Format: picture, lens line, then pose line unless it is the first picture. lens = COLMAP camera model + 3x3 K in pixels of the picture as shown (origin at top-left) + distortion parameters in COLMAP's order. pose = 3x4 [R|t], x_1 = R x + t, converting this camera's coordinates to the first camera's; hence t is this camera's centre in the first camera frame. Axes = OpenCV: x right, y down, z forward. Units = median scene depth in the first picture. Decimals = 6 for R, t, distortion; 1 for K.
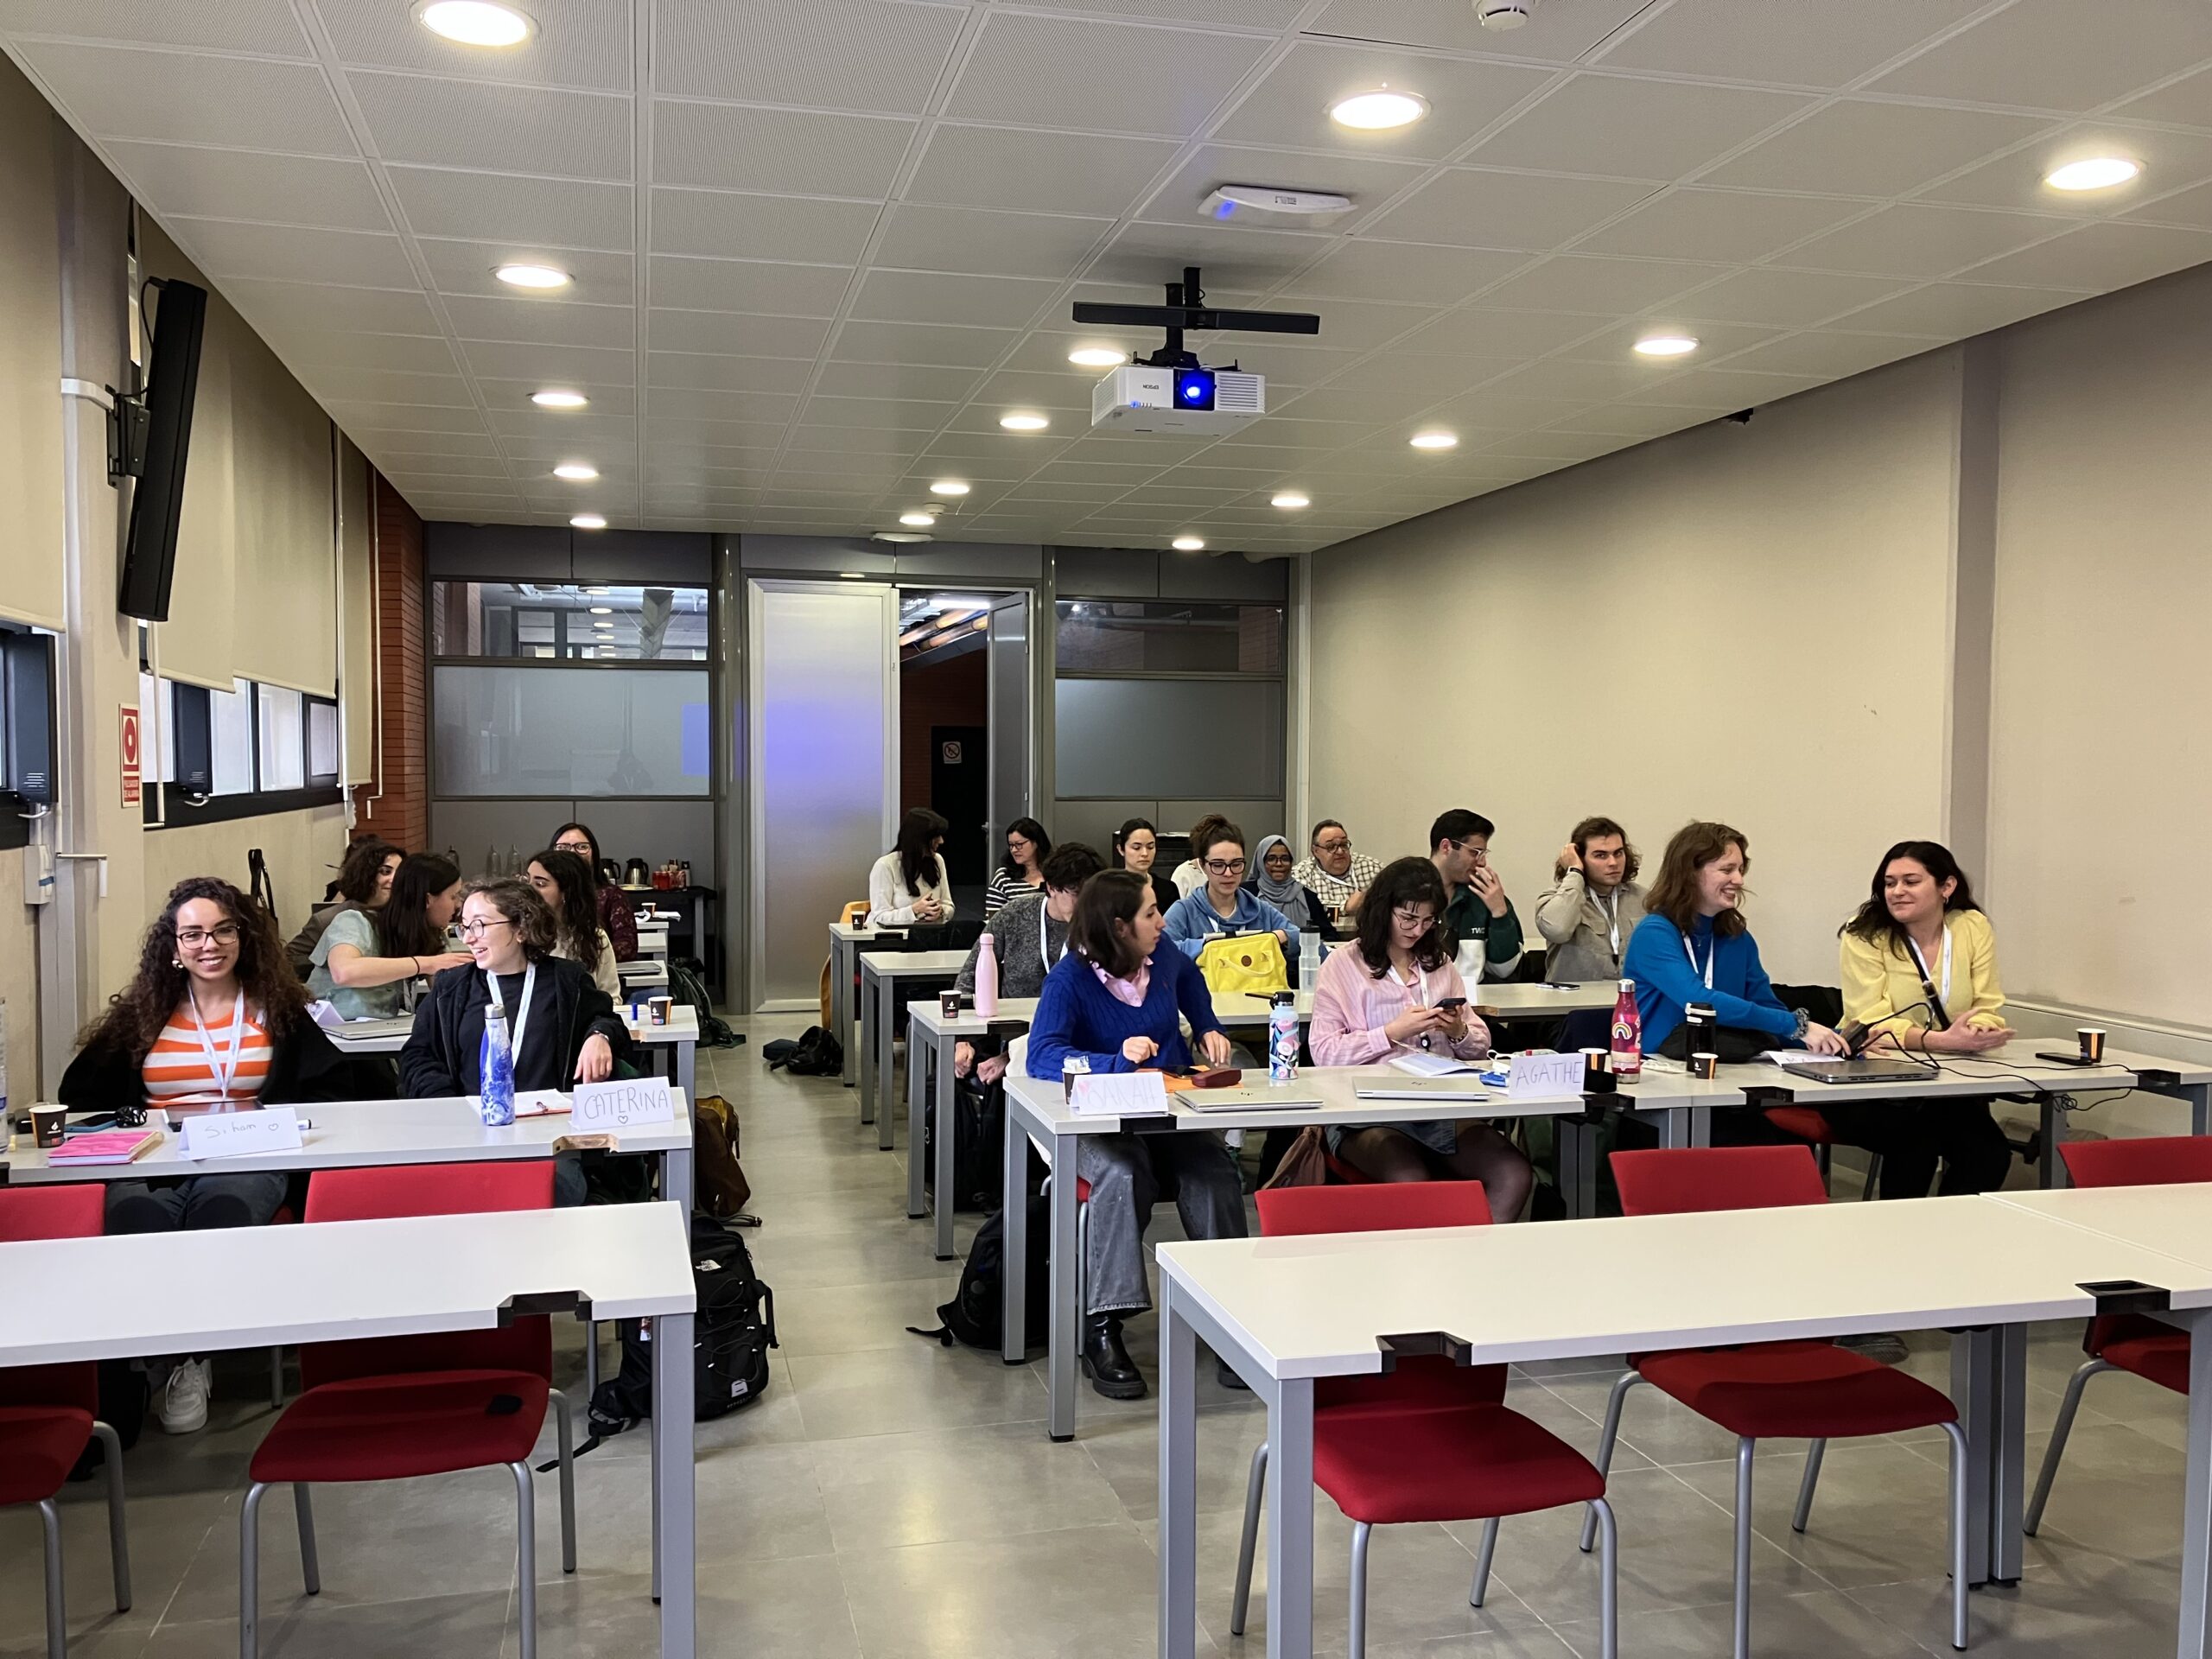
lens RADIAL K [[1811.3, 0, 1107.6], [0, 1811.3, 841.4], [0, 0, 1]] dist [0.046690, -0.037877]
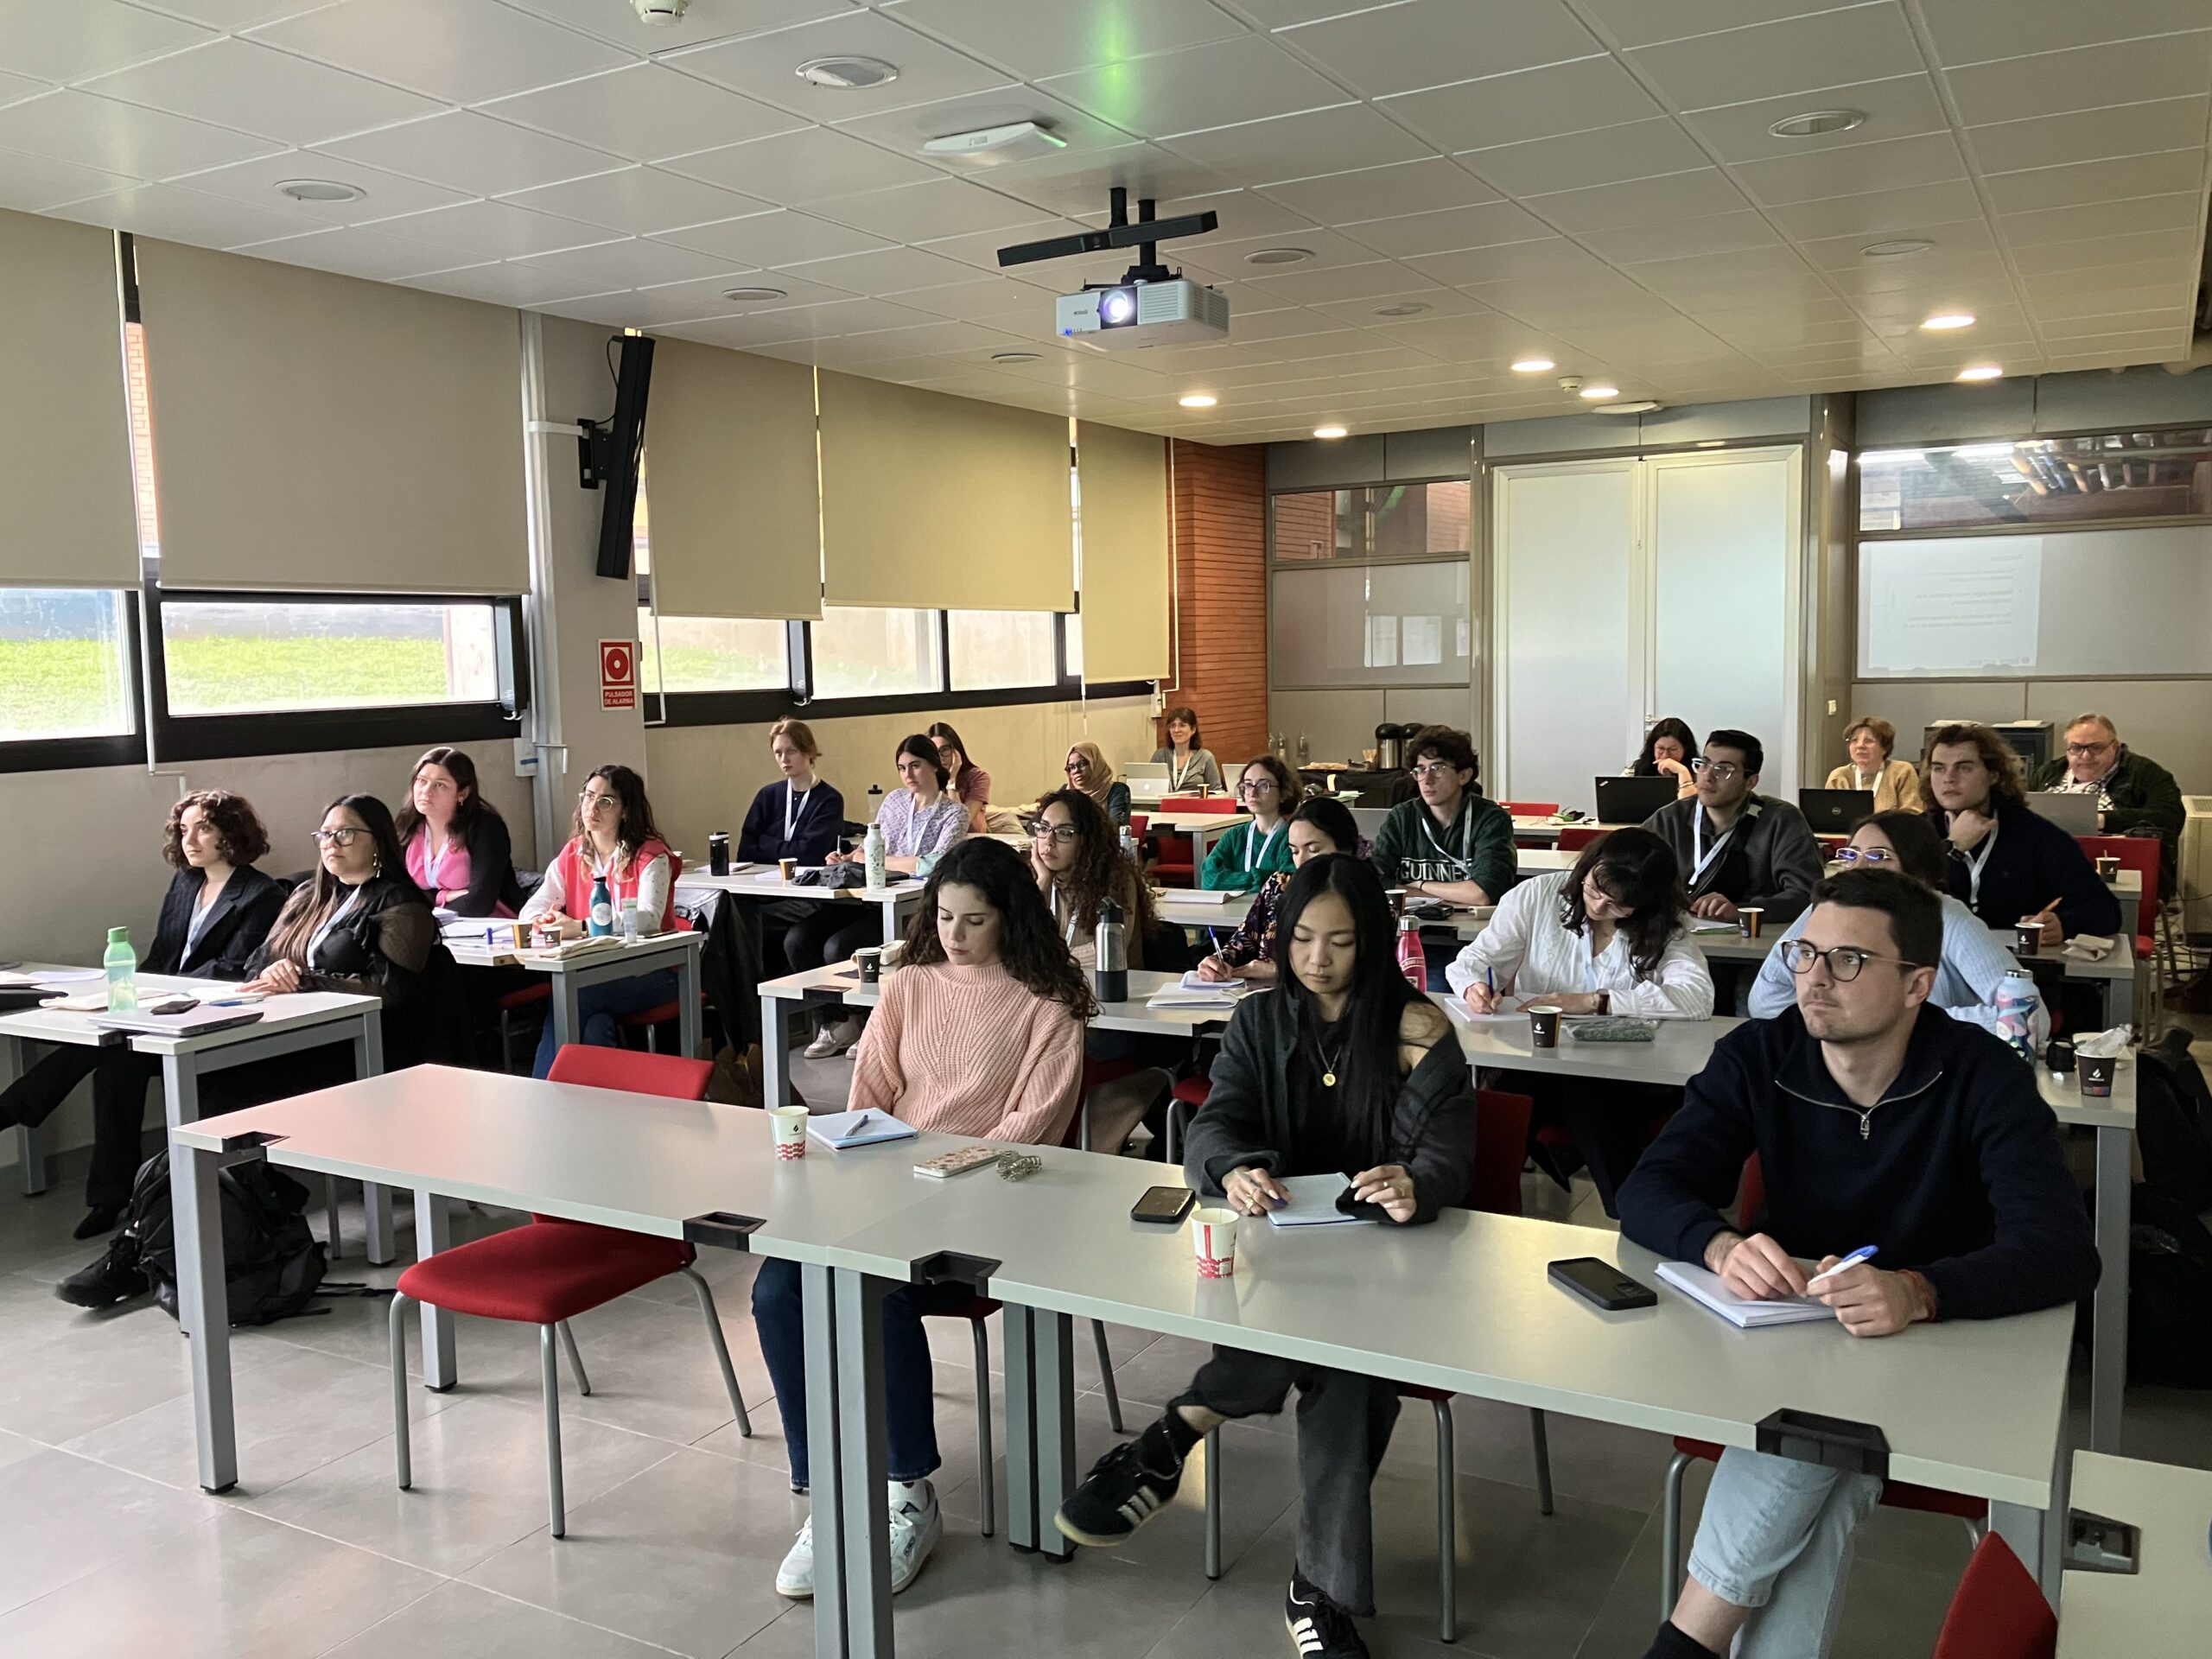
lens RADIAL K [[1811.3, 0, 1115.5], [0, 1811.3, 818.2], [0, 0, 1]] dist [0.046690, -0.037877]
pose [[0.727835, 0.039005, -0.684642, 0.373795], [-0.000847, 0.998431, 0.055982, -0.007184], [0.685752, -0.040166, 0.726726, 0.123386]]
